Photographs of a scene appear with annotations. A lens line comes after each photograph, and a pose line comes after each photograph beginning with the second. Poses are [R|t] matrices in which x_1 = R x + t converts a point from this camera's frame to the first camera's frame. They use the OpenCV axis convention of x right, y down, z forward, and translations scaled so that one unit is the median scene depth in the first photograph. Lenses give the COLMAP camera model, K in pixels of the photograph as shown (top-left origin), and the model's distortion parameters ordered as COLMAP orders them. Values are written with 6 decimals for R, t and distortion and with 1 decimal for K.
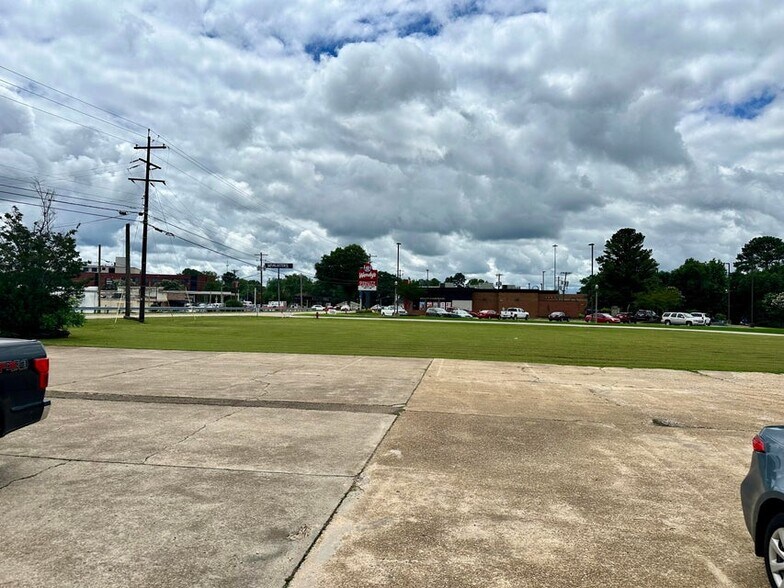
lens RADIAL K [[554.4, 0, 392.0], [0, 554.4, 294.0], [0, 0, 1]] dist [0.237918, -0.455259]
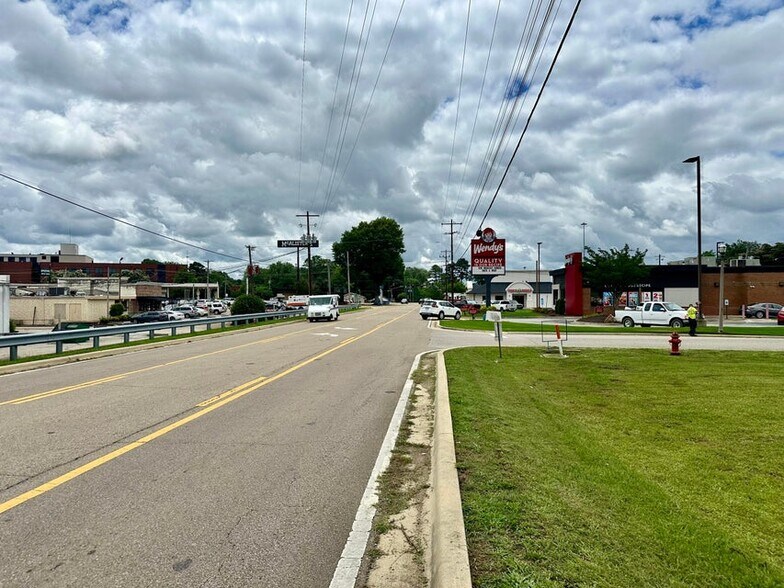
lens RADIAL K [[563.5, 0, 392.0], [0, 563.5, 294.0], [0, 0, 1]] dist [0.152892, -0.222950]
pose [[0.997927, -0.020469, 0.061018, -0.060623], [0.019403, 0.999650, 0.018009, 0.000521], [-0.061365, -0.016788, 0.997974, 0.137902]]
